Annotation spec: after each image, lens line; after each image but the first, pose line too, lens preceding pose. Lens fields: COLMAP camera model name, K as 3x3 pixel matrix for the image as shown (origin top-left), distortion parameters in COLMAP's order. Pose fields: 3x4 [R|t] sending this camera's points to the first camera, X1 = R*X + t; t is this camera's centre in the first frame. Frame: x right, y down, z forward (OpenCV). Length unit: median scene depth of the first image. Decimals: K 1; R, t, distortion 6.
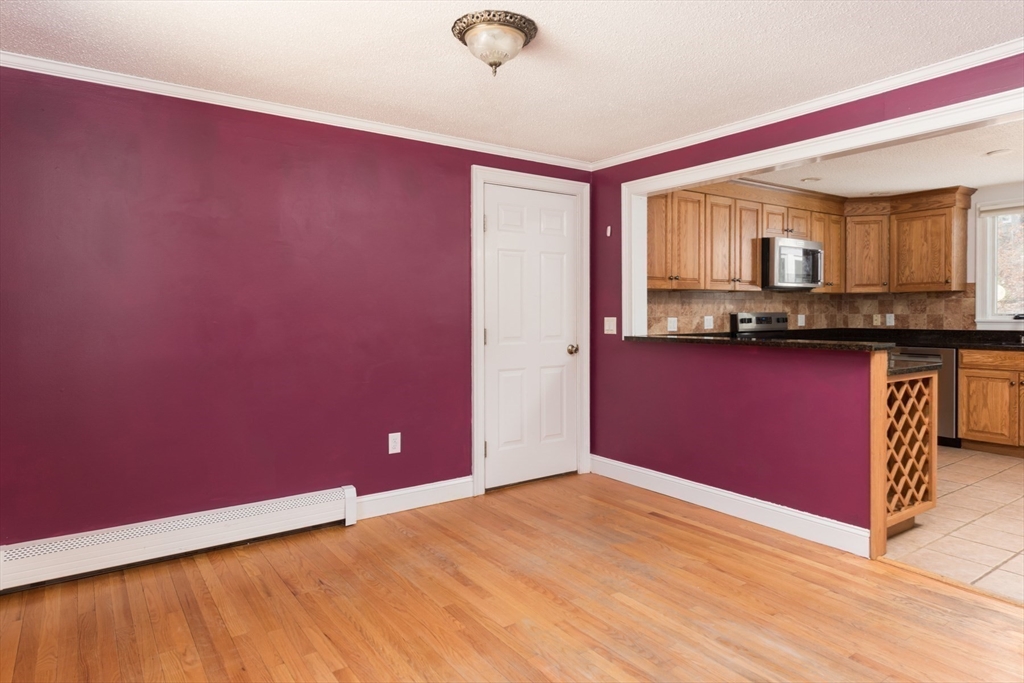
lens RADIAL K [[621.4, 0, 531.4], [0, 621.4, 318.8], [0, 0, 1]] dist [0.009295, 0.001838]
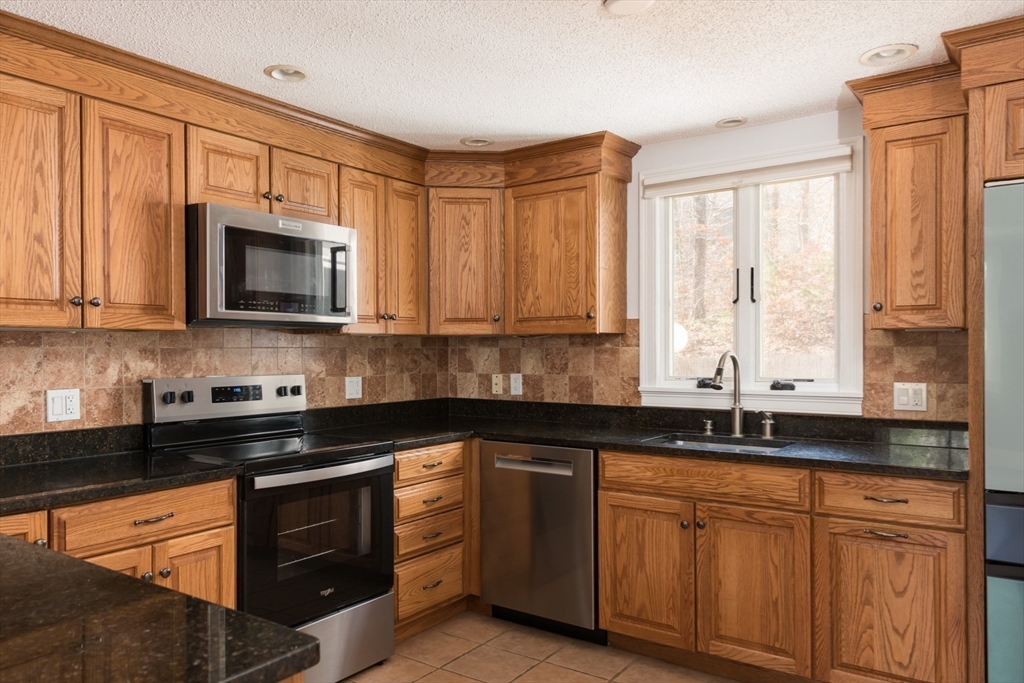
lens RADIAL K [[682.1, 0, 512.3], [0, 682.1, 345.3], [0, 0, 1]] dist [0.023503, 0.000970]
pose [[0.950061, 0.002597, 0.312055, 0.409819], [0.001825, 0.999902, -0.013876, -0.025990], [-0.312060, 0.013753, 0.949963, 0.458515]]
